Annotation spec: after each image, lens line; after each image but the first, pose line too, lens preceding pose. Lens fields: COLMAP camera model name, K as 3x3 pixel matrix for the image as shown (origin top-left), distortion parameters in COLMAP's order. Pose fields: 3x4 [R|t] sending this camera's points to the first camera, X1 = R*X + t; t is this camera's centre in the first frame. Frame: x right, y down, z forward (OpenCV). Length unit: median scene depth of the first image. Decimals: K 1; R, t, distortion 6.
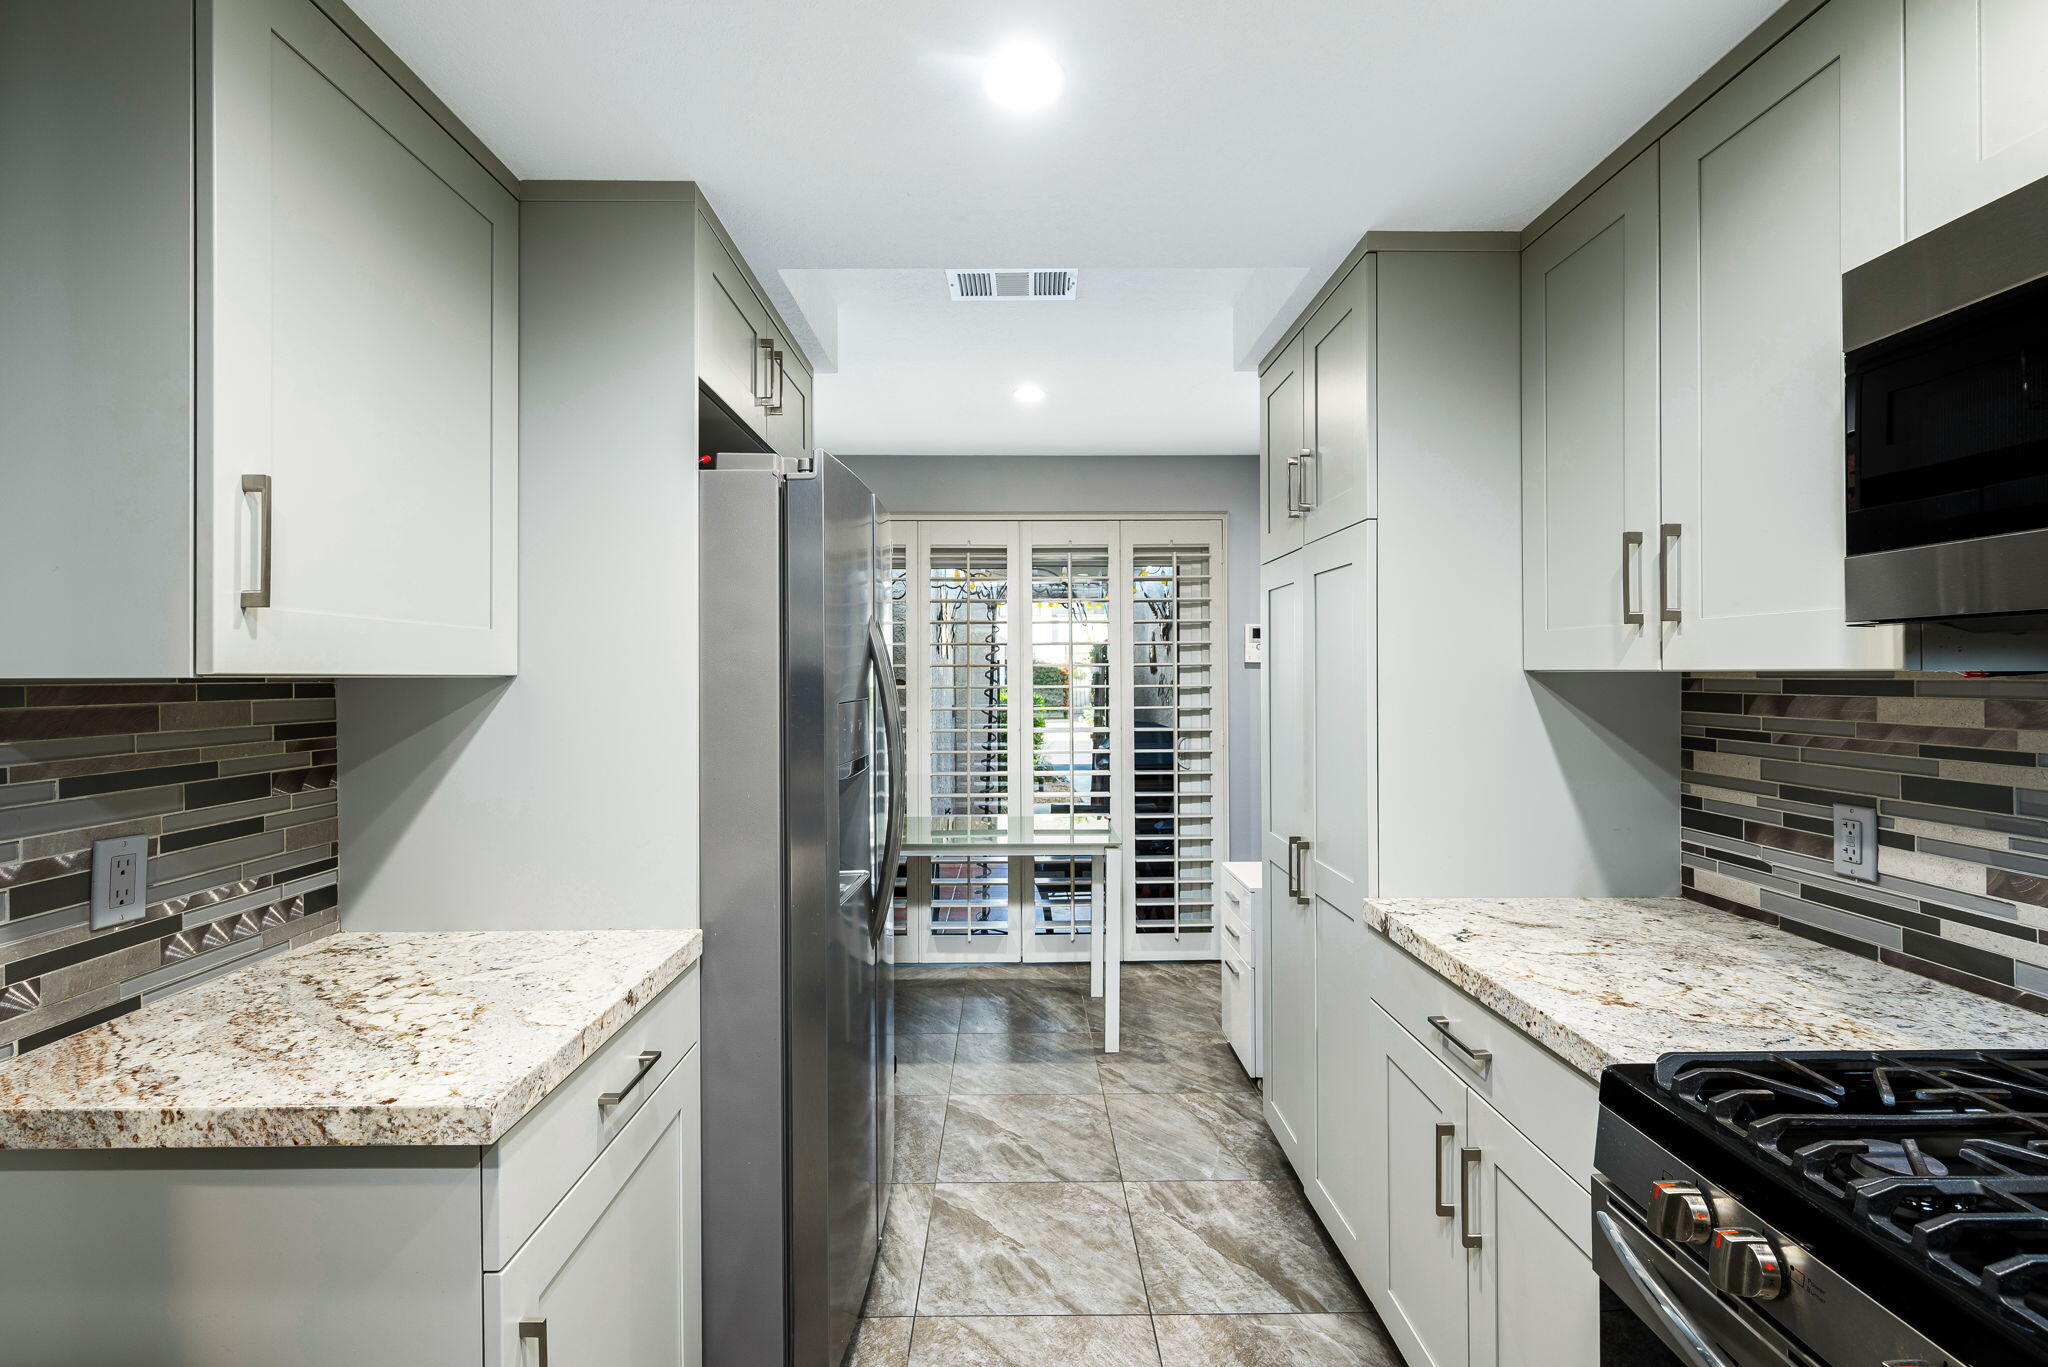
lens RADIAL K [[892.7, 0, 1033.0], [0, 892.7, 676.1], [0, 0, 1]] dist [-0.003577, 0.000544]
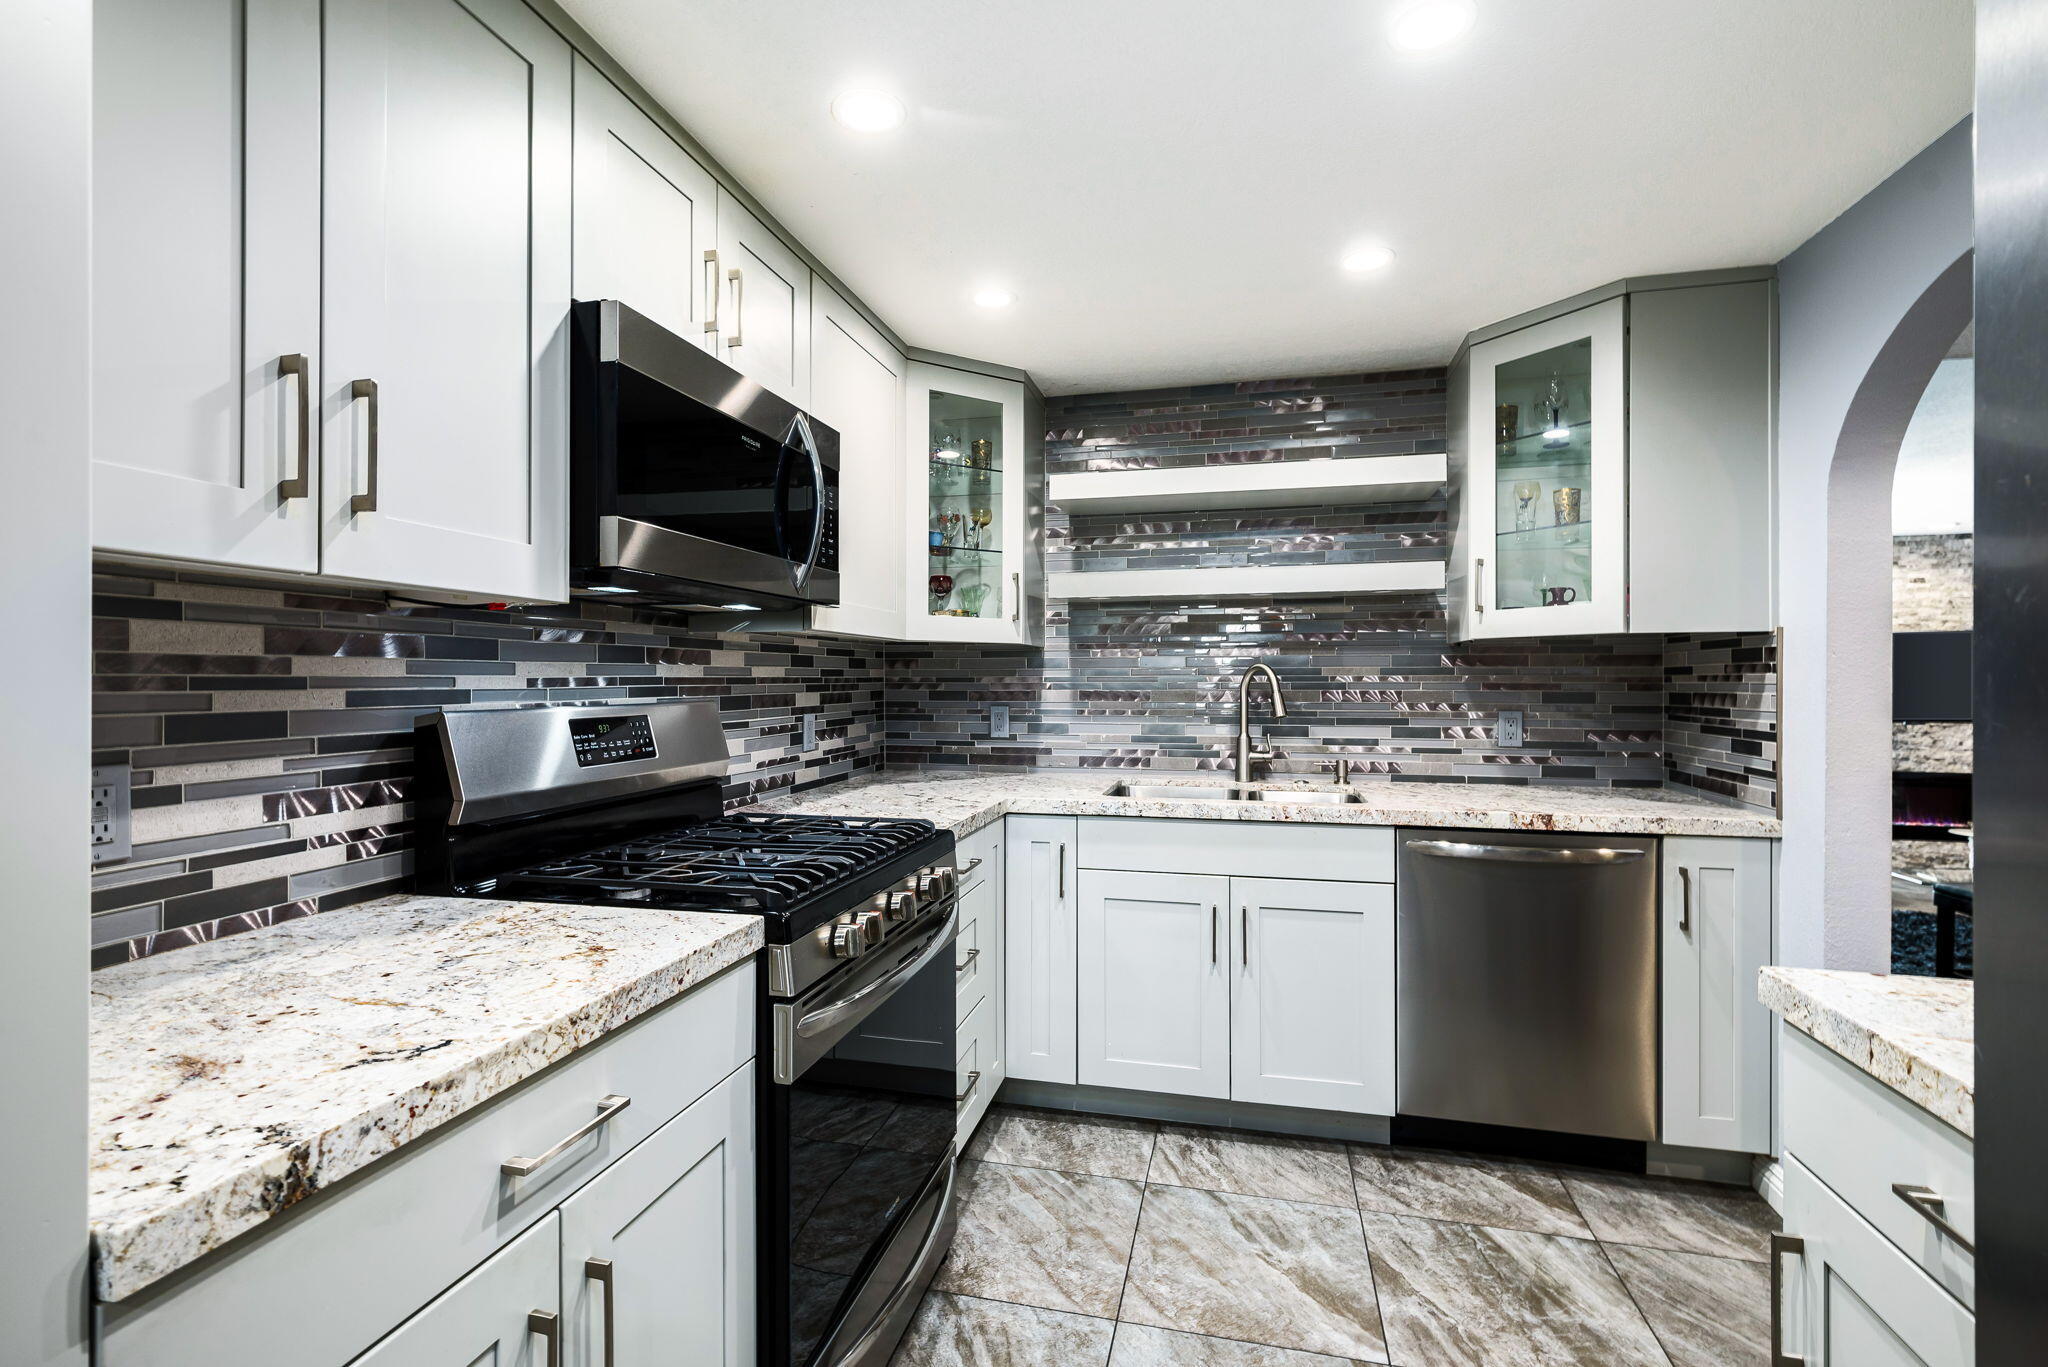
lens RADIAL K [[892.7, 0, 1049.9], [0, 892.7, 682.6], [0, 0, 1]] dist [-0.003577, 0.000544]
pose [[-0.969667, -0.001393, 0.244425, -0.021341], [-0.000163, 0.999987, 0.005054, 0.075043], [-0.244429, 0.004861, -0.969655, 1.572073]]
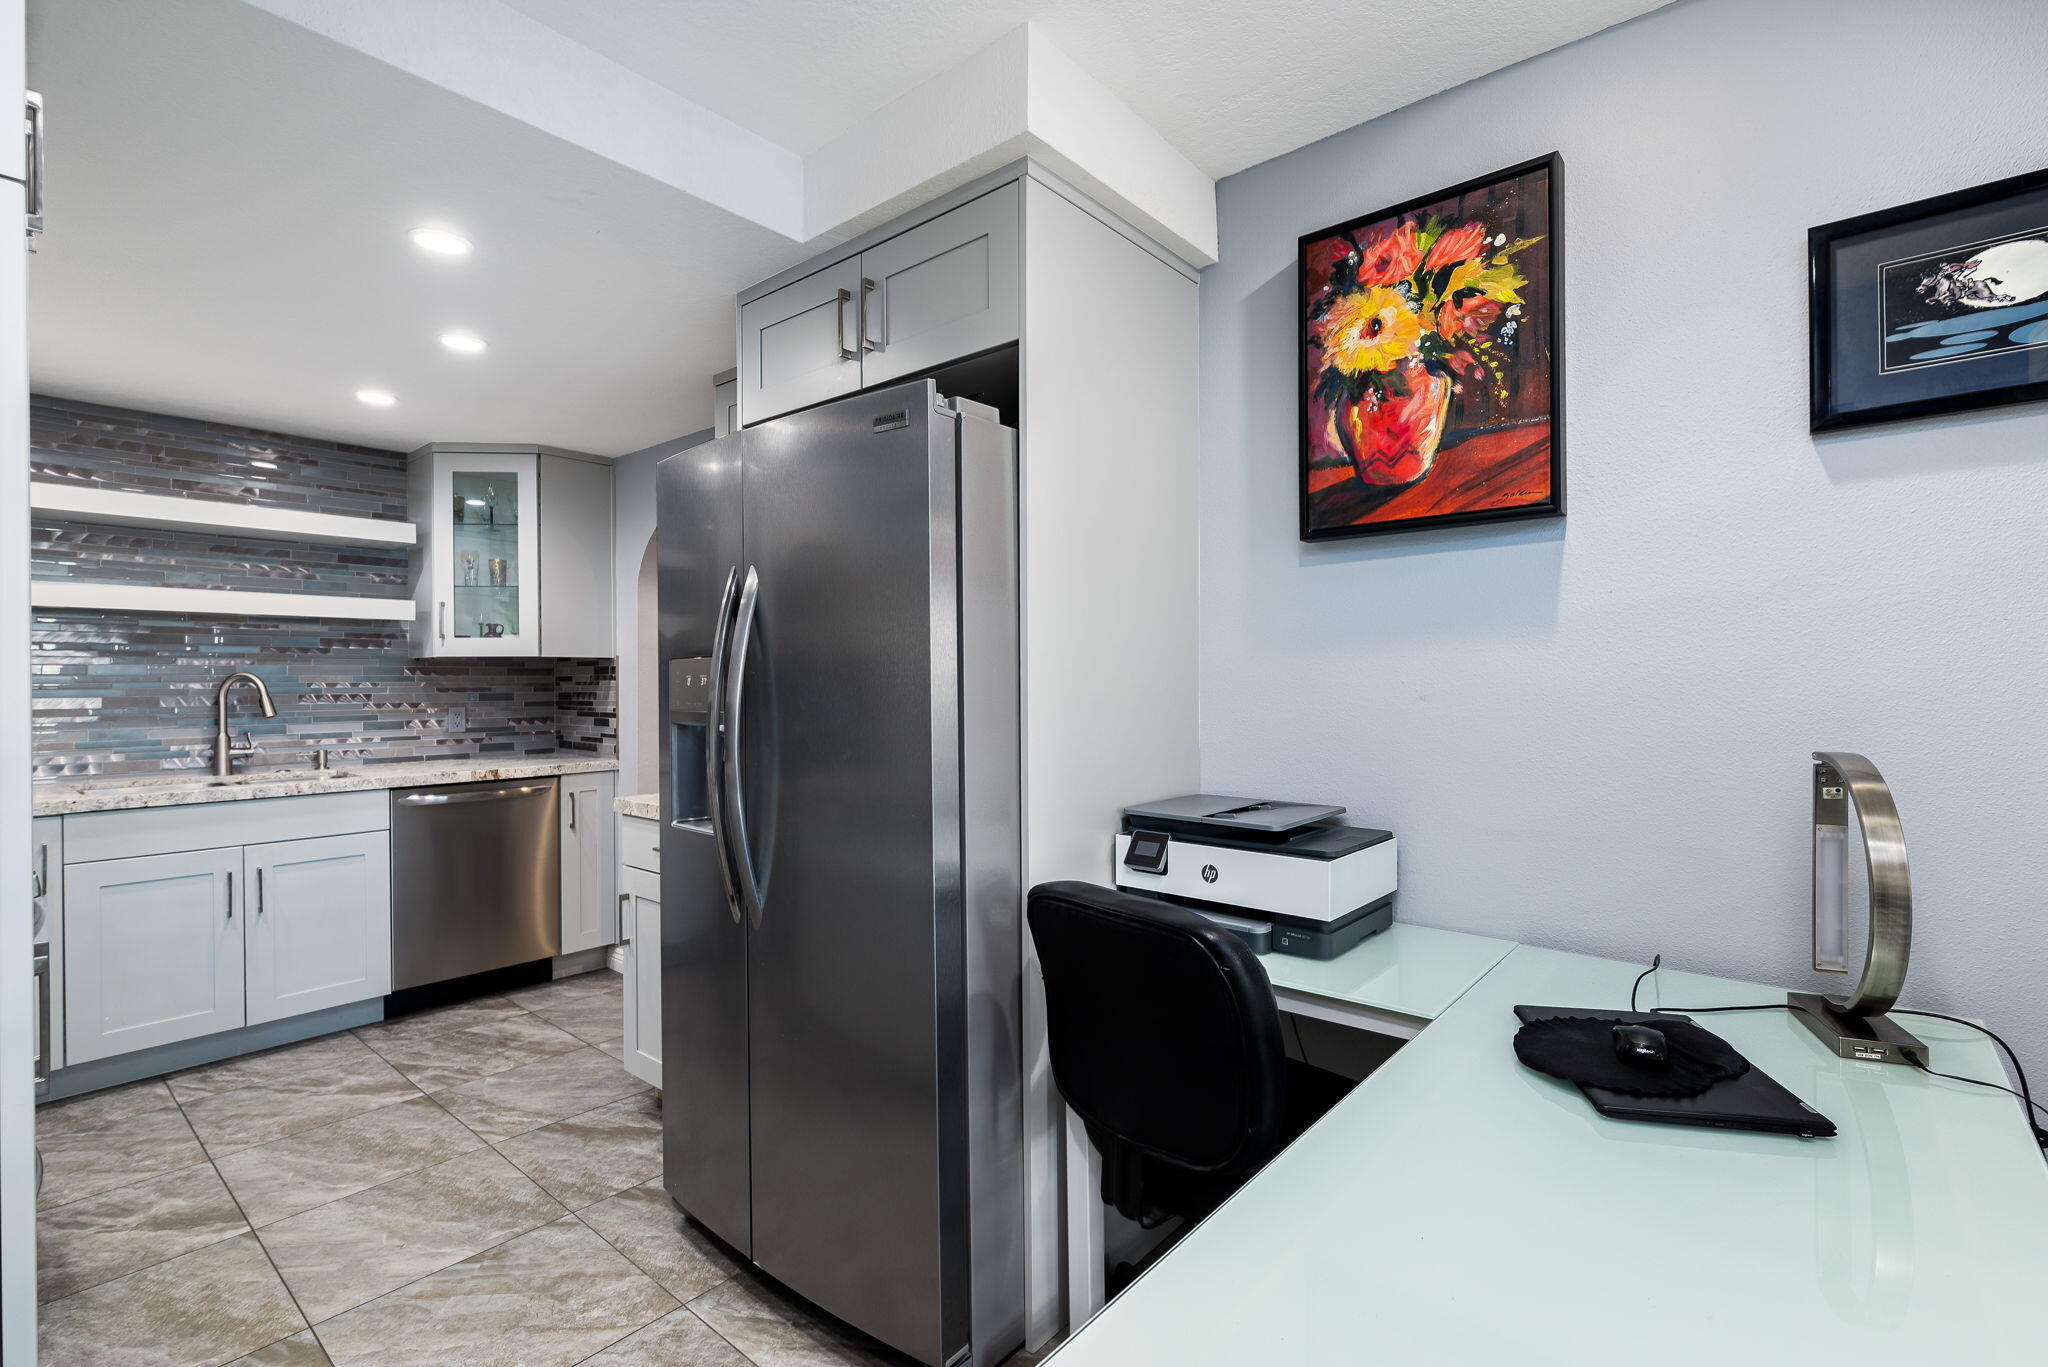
lens RADIAL K [[892.7, 0, 1006.1], [0, 892.7, 679.8], [0, 0, 1]] dist [-0.003577, 0.000544]
pose [[-0.657046, 0.002045, -0.753848, 0.506298], [0.004047, 0.999991, -0.000814, 0.070554], [0.753840, -0.003586, -0.657049, 2.667392]]
